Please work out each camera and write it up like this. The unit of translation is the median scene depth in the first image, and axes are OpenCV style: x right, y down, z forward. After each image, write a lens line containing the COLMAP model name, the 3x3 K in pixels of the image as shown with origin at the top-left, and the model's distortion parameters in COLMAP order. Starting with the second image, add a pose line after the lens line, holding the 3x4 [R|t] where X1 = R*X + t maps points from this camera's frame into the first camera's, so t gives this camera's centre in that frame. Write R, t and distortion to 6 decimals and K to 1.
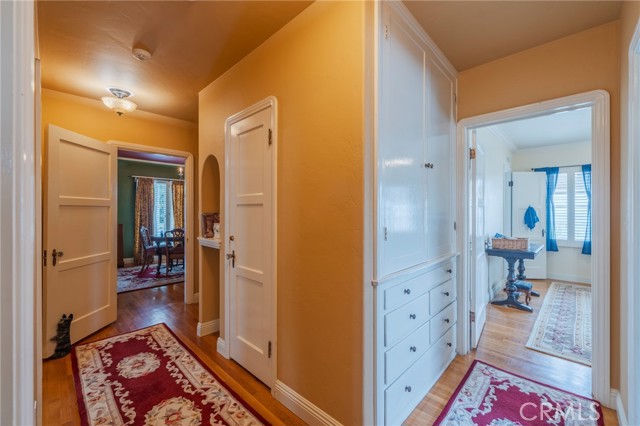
lens RADIAL K [[257.5, 0, 332.5], [0, 257.5, 208.4], [0, 0, 1]] dist [-0.002331, -0.000961]
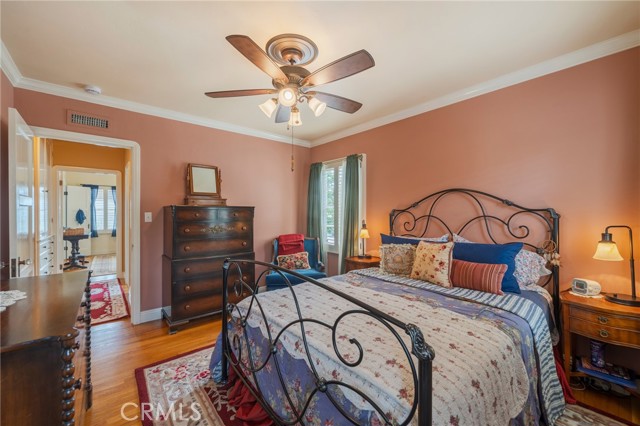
lens RADIAL K [[257.5, 0, 317.7], [0, 257.5, 212.6], [0, 0, 1]] dist [-0.002331, -0.000961]
pose [[0.119682, -0.004751, 0.992801, -0.566474], [-0.004873, 0.999974, 0.005372, -0.003820], [-0.992800, -0.005481, 0.119656, -0.570299]]
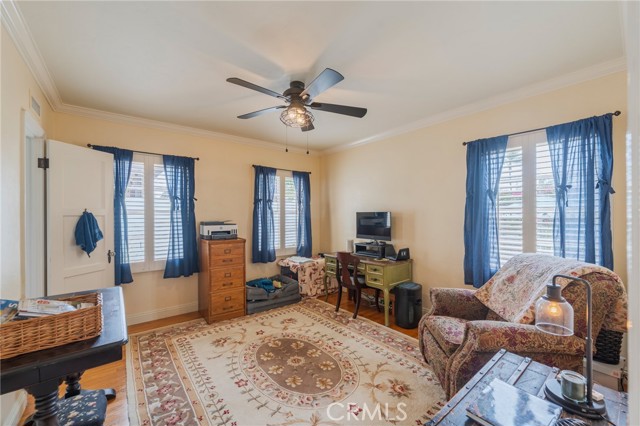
lens RADIAL K [[257.5, 0, 321.8], [0, 257.5, 213.6], [0, 0, 1]] dist [-0.002331, -0.000961]
pose [[0.142559, -0.001004, 0.989786, 0.309601], [0.001431, 0.999999, 0.000808, -0.003230], [-0.989785, 0.001302, 0.142561, 0.439626]]
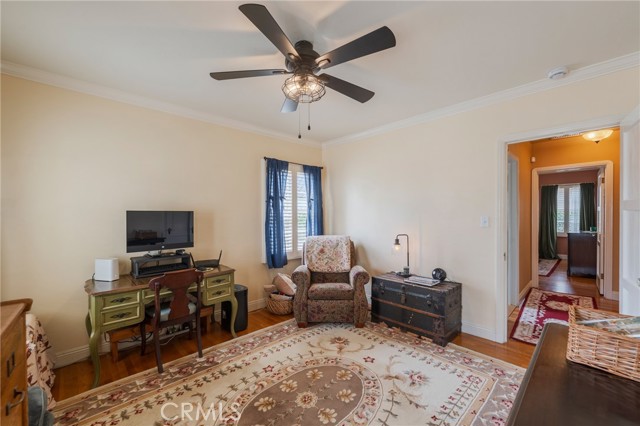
lens RADIAL K [[257.5, 0, 319.5], [0, 257.5, 215.5], [0, 0, 1]] dist [-0.002331, -0.000961]
pose [[-0.998176, 0.000478, 0.060377, 0.921489], [0.000558, 0.999999, 0.001310, 0.004701], [-0.060376, 0.001341, -0.998175, 1.142481]]
